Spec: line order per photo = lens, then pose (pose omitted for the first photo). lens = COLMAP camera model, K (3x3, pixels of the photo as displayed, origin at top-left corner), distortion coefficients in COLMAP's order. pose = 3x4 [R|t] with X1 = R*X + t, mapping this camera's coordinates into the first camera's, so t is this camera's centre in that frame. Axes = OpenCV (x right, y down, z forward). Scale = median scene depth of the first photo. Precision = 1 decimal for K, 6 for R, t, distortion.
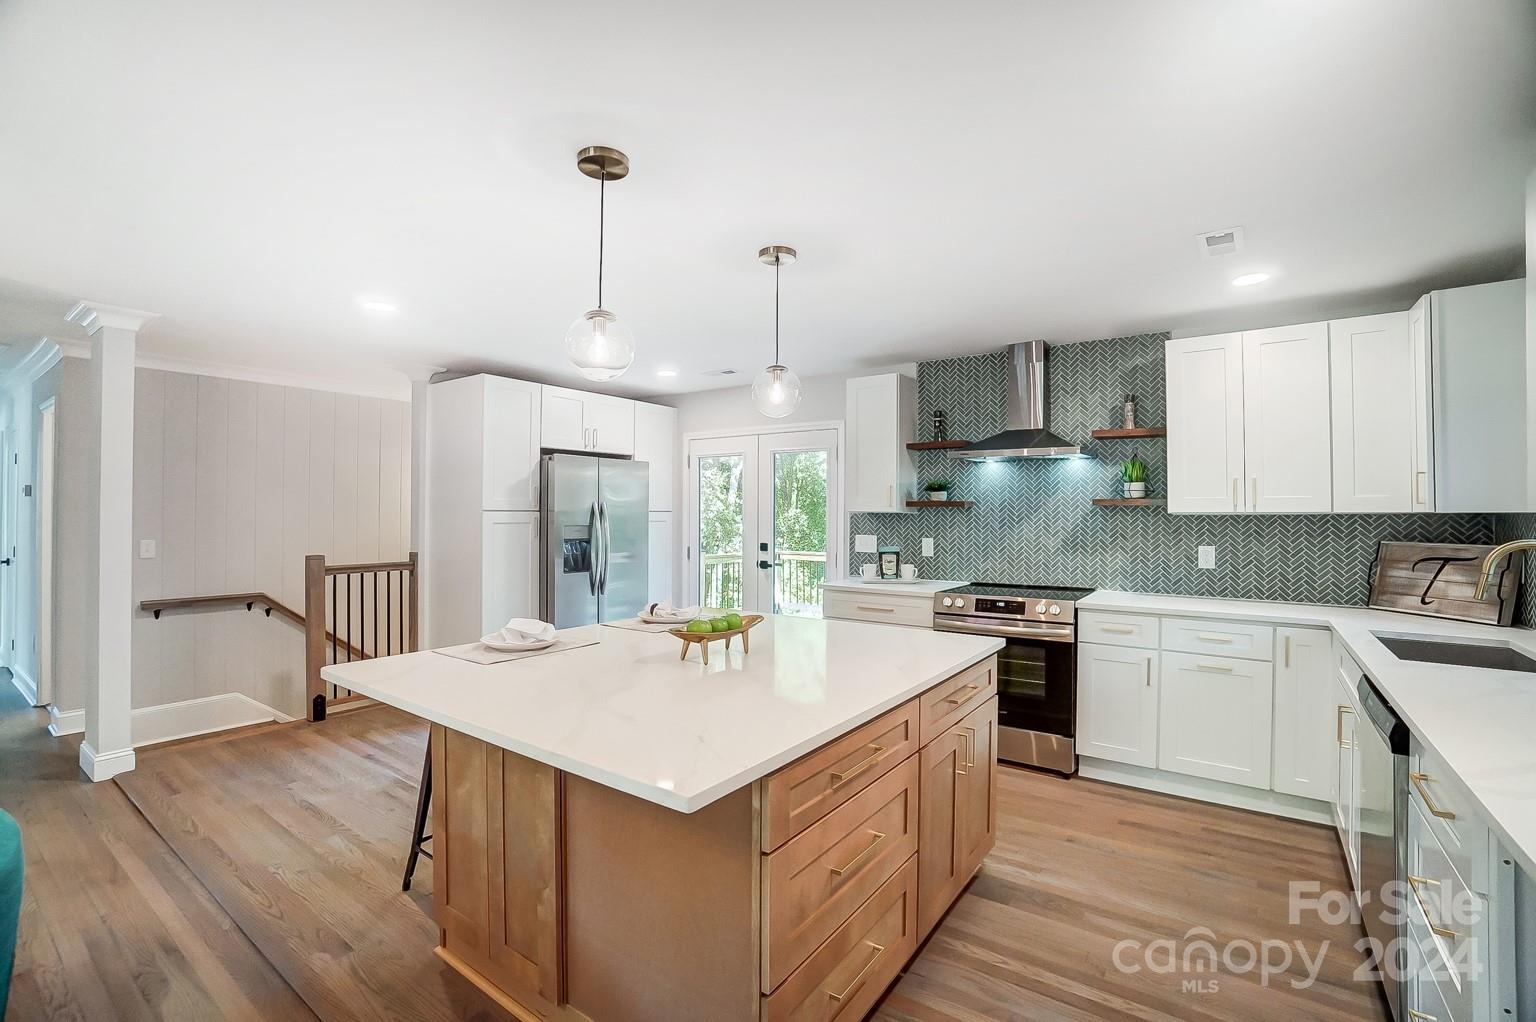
lens RADIAL K [[682.0, 0, 759.0], [0, 682.0, 510.3], [0, 0, 1]] dist [-0.065372, 0.025117]
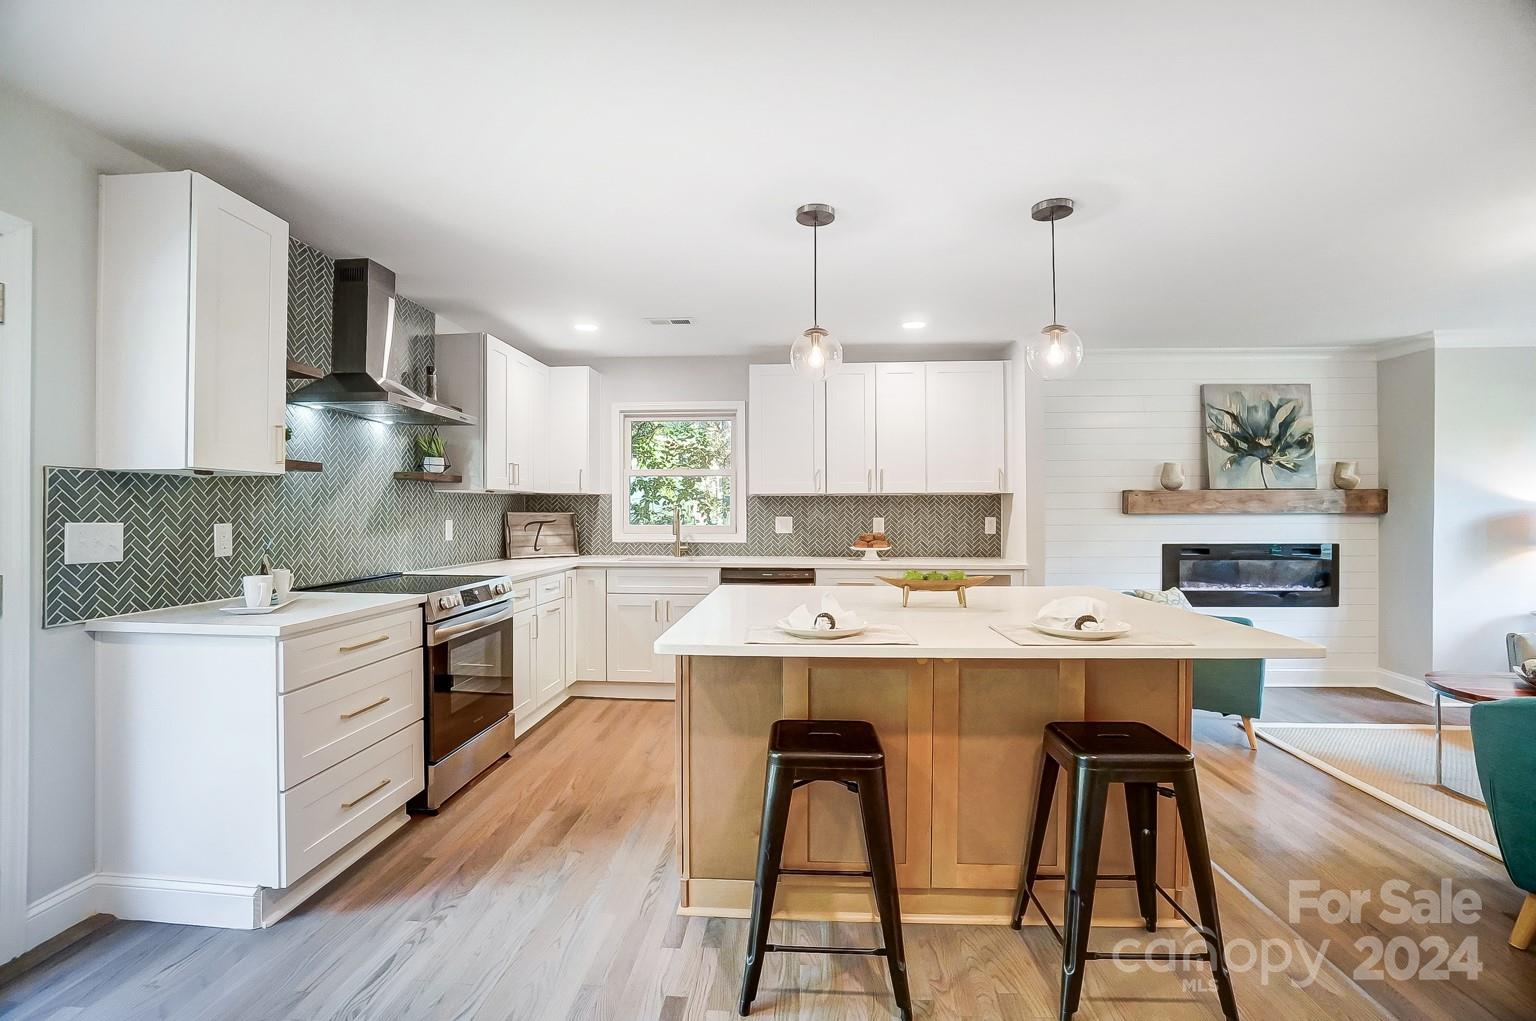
lens RADIAL K [[682.0, 0, 759.0], [0, 682.0, 509.8], [0, 0, 1]] dist [-0.065372, 0.025117]
pose [[-0.531084, -0.002618, 0.847315, -0.486243], [-0.008799, 0.999958, -0.002426, 0.030670], [-0.847274, -0.008744, -0.531085, 1.026787]]
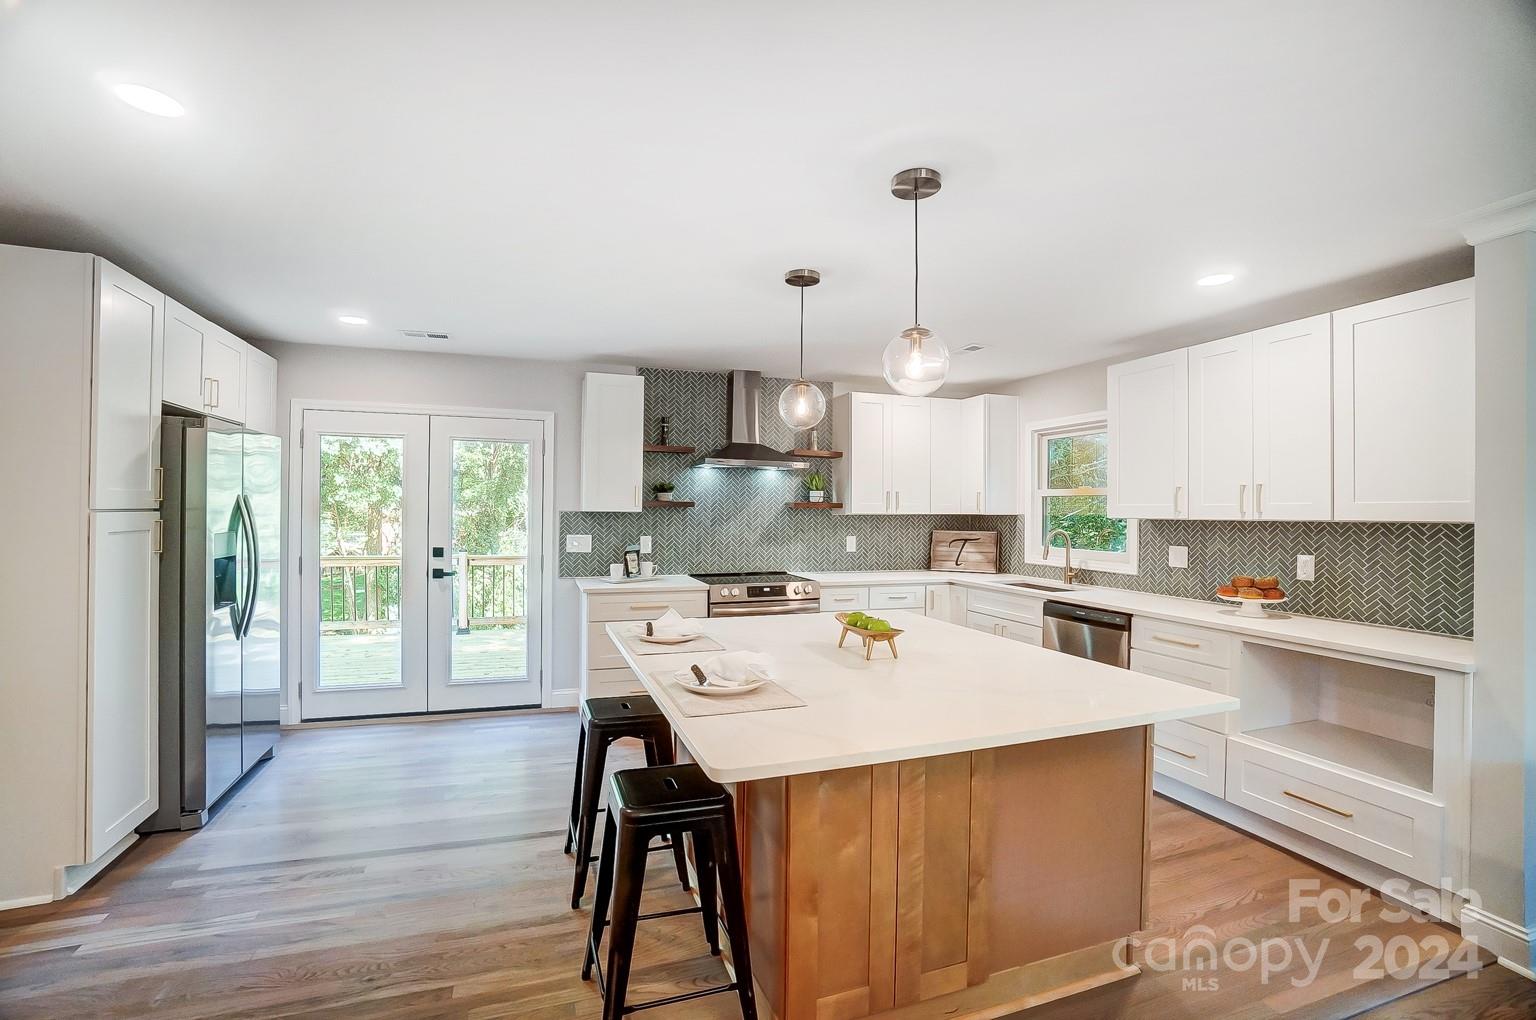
lens RADIAL K [[682.0, 0, 759.0], [0, 682.0, 509.3], [0, 0, 1]] dist [-0.065372, 0.025117]
pose [[0.569544, 0.000427, 0.821961, -0.581003], [-0.012753, 0.999884, 0.008317, -0.012656], [-0.821862, -0.015219, 0.569484, 0.287173]]
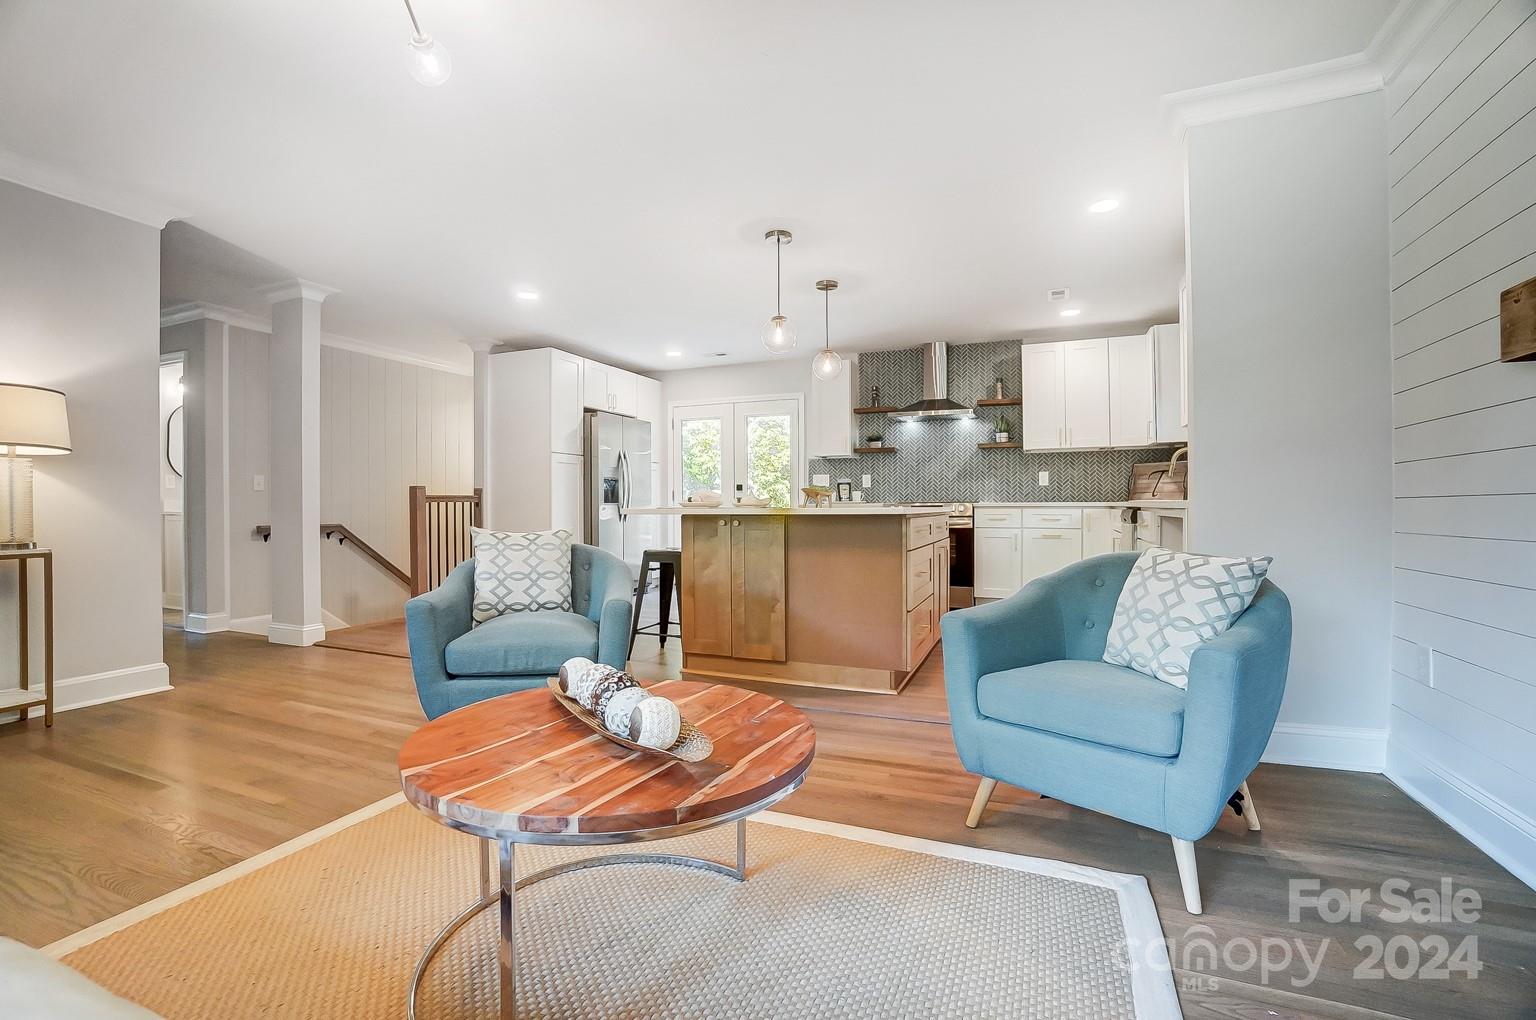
lens RADIAL K [[683.4, 0, 756.3], [0, 683.4, 511.1], [0, 0, 1]] dist [-0.062349, 0.012702]
pose [[0.973552, -0.011102, 0.228195, -0.350763], [0.008220, 0.999874, 0.013575, 0.108445], [-0.228317, -0.011340, 0.973521, -0.406276]]
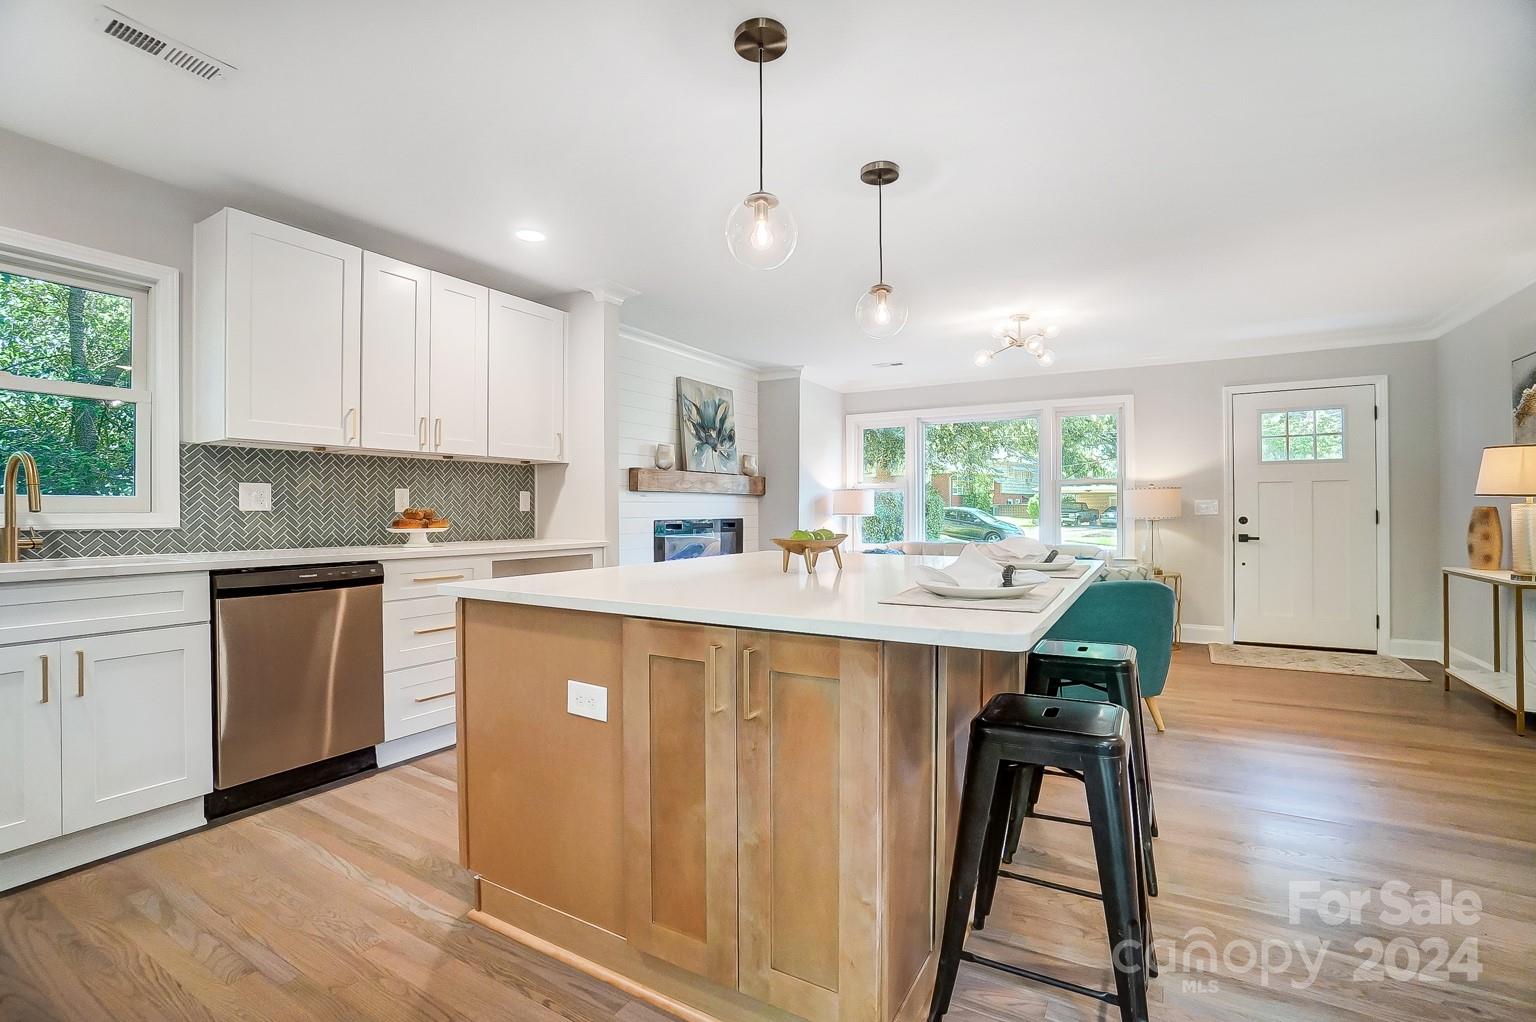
lens RADIAL K [[697.0, 0, 761.4], [0, 697.0, 510.3], [0, 0, 1]] dist [-0.060861, 0.026239]
pose [[-0.995596, -0.002317, -0.093724, 0.058014], [-0.001421, 0.999953, -0.009628, 0.075054], [0.093741, -0.009452, -0.995552, 1.112549]]
